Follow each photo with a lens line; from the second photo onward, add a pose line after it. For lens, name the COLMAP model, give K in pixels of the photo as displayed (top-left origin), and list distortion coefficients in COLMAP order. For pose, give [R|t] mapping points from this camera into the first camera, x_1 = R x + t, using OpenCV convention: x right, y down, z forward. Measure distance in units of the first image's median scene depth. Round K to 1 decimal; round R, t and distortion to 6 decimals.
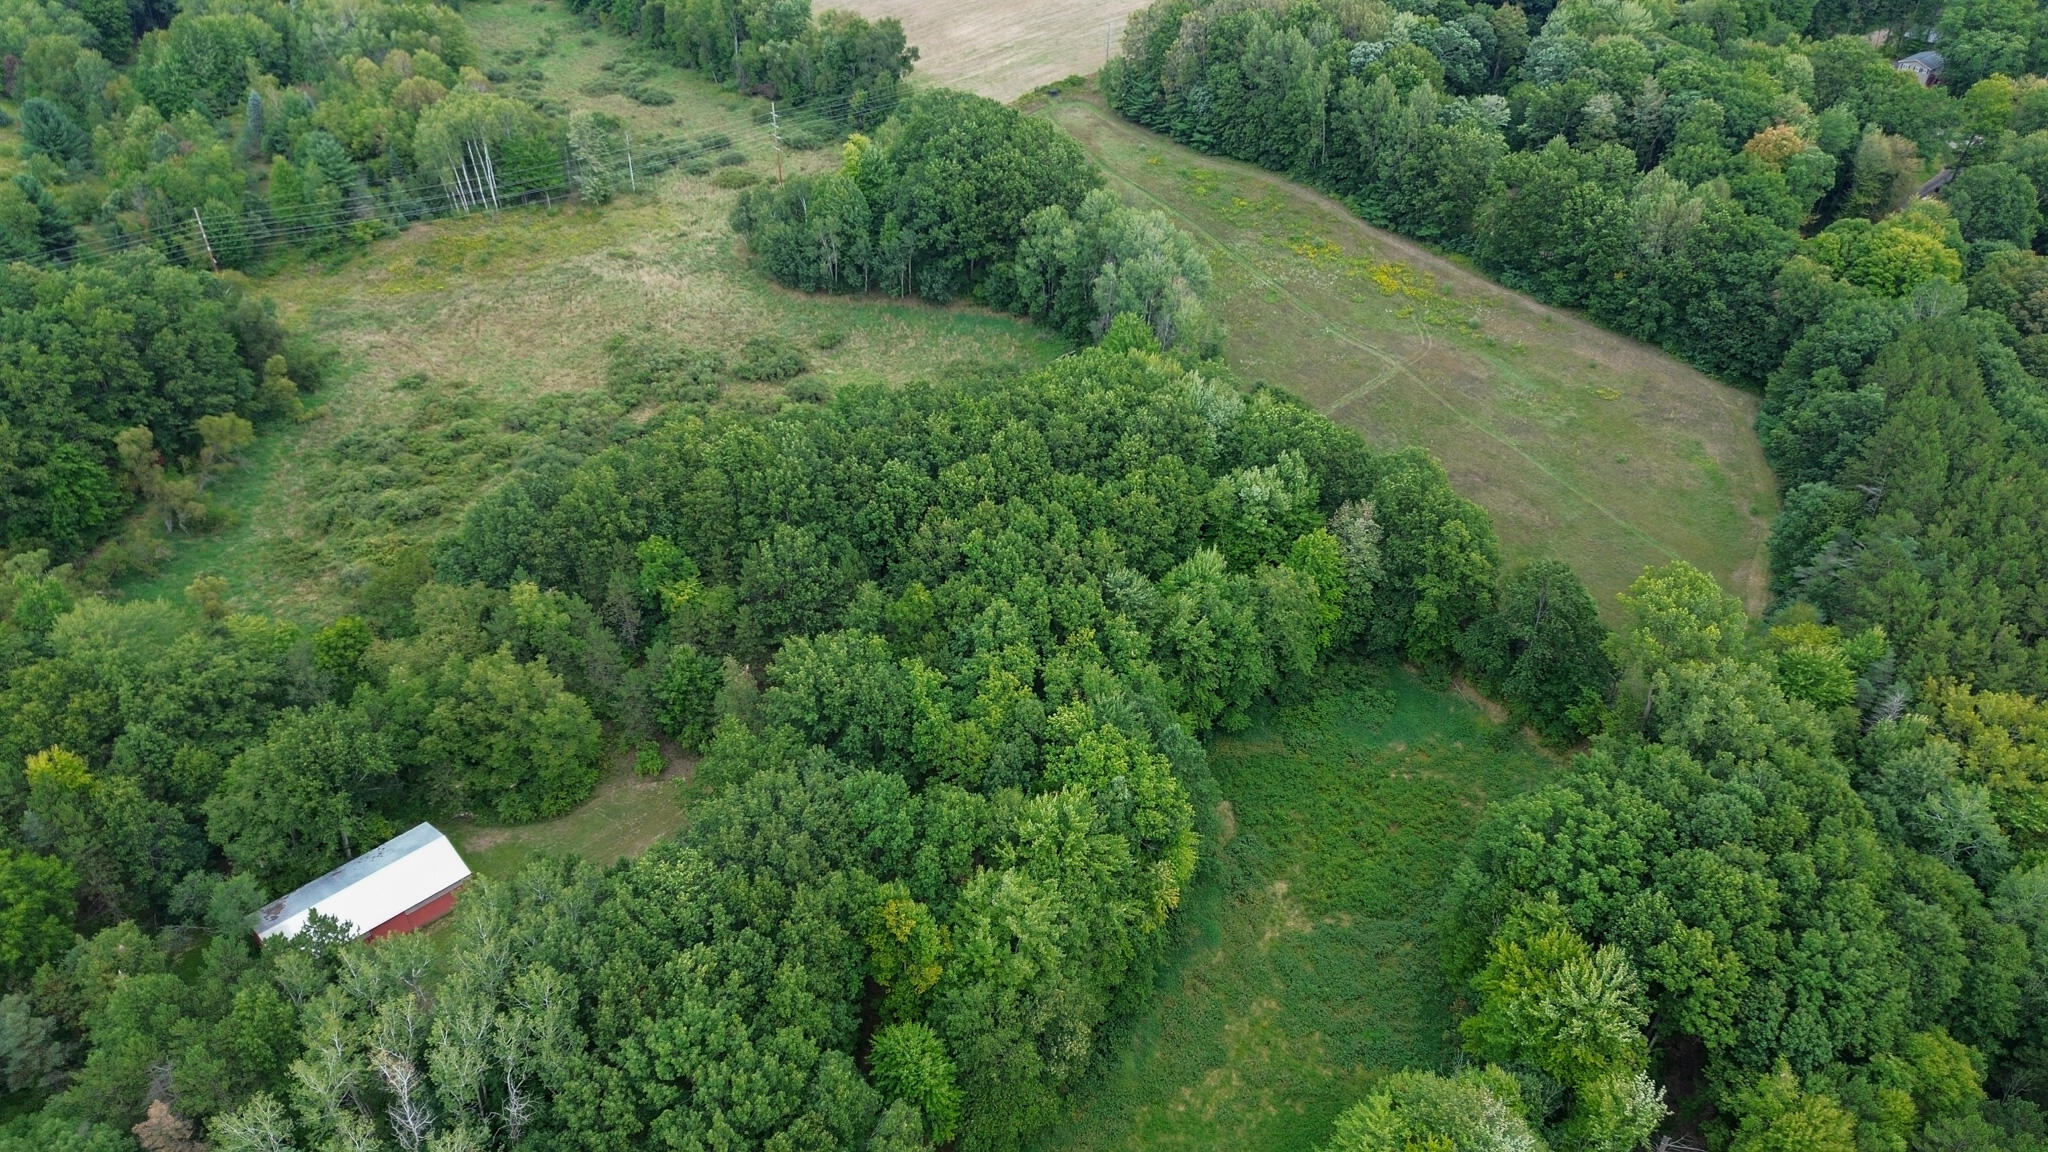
lens RADIAL K [[1447.2, 0, 1029.0], [0, 1447.2, 573.6], [0, 0, 1]] dist [0.034315, -0.026174]
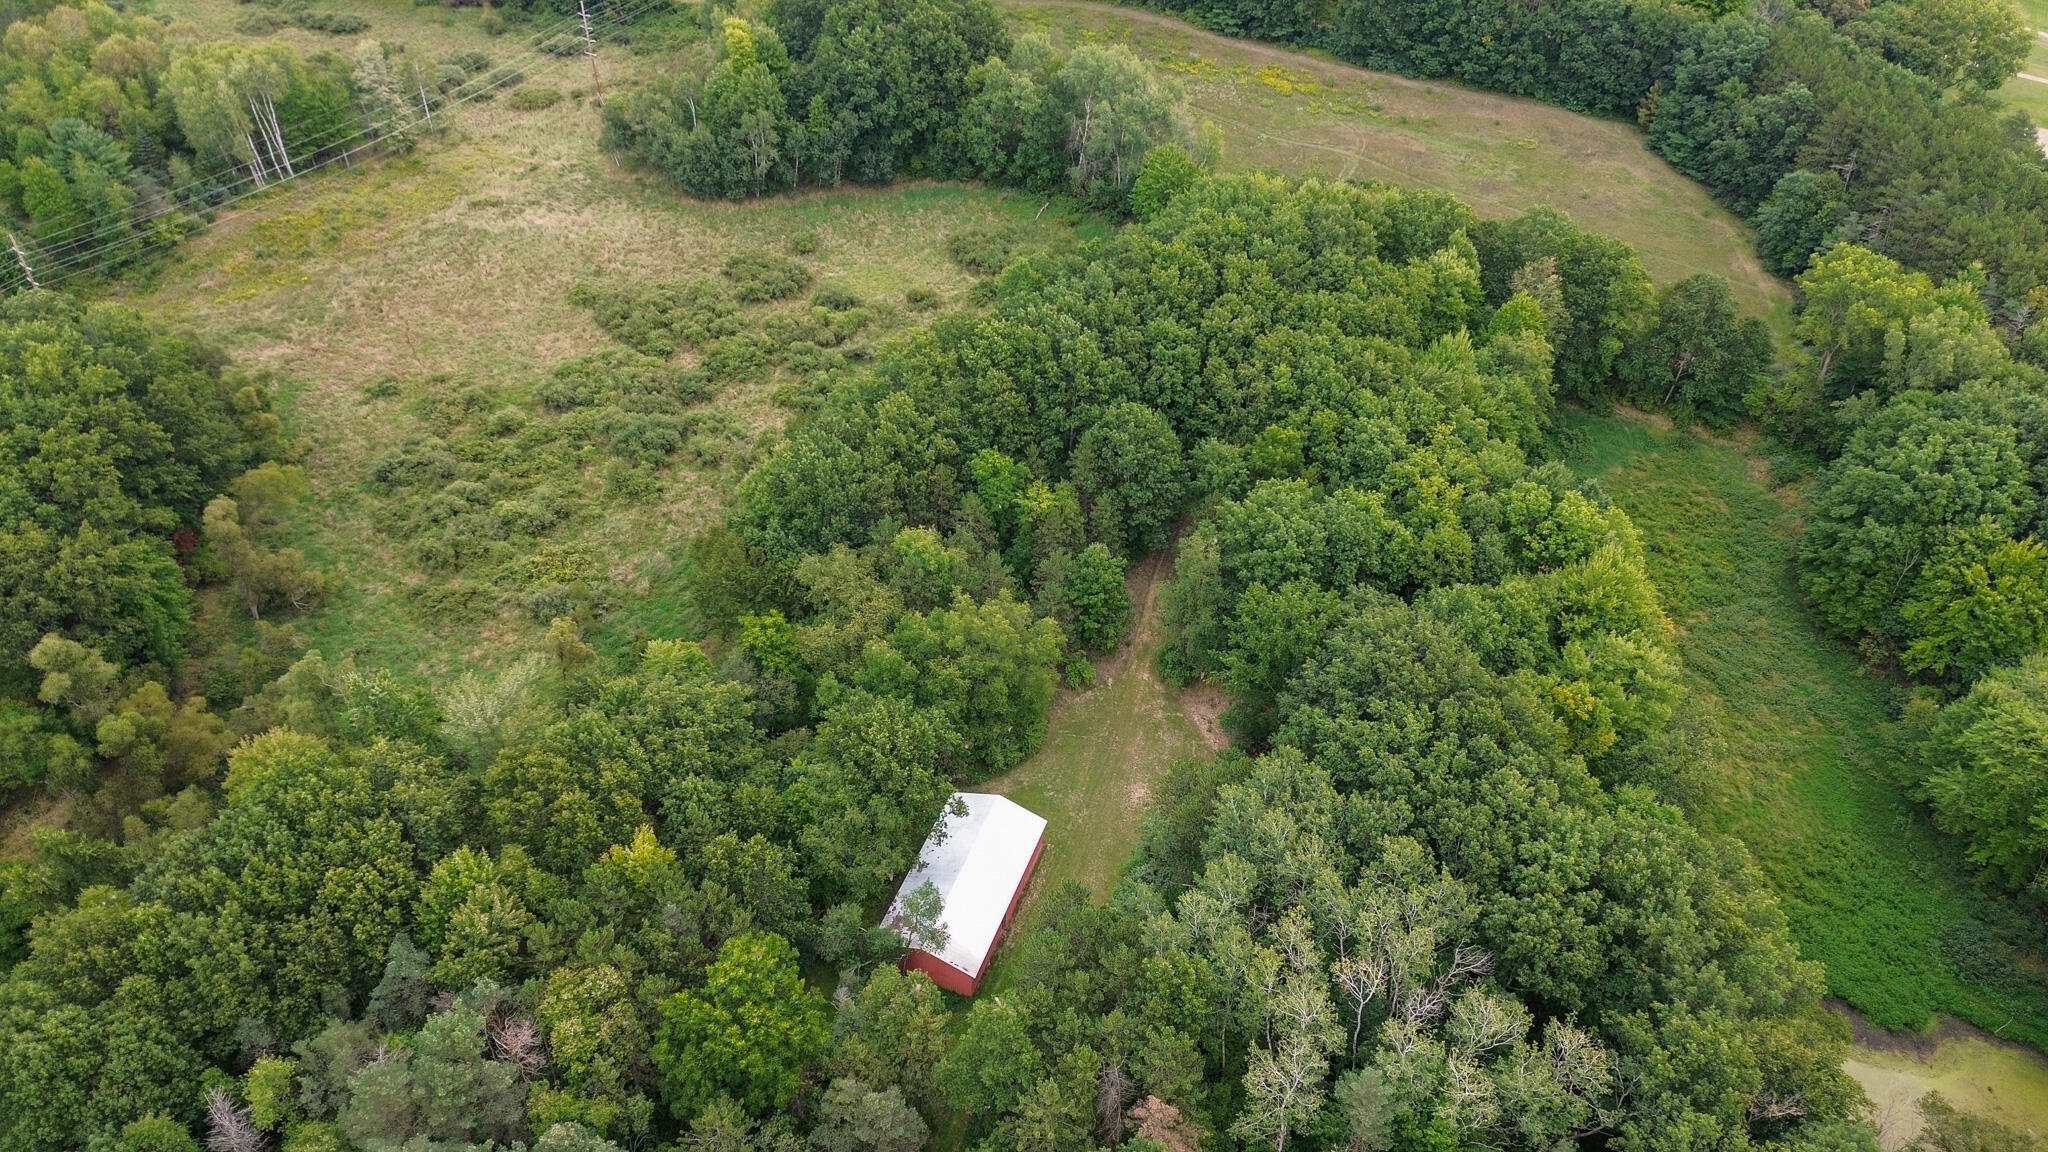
lens RADIAL K [[1447.2, 0, 1025.3], [0, 1447.2, 578.2], [0, 0, 1]] dist [0.034315, -0.026174]
pose [[0.901552, -0.277962, 0.331573, -0.375751], [0.248747, 0.960014, 0.128445, -0.039285], [-0.354017, -0.033322, 0.934645, 0.074046]]
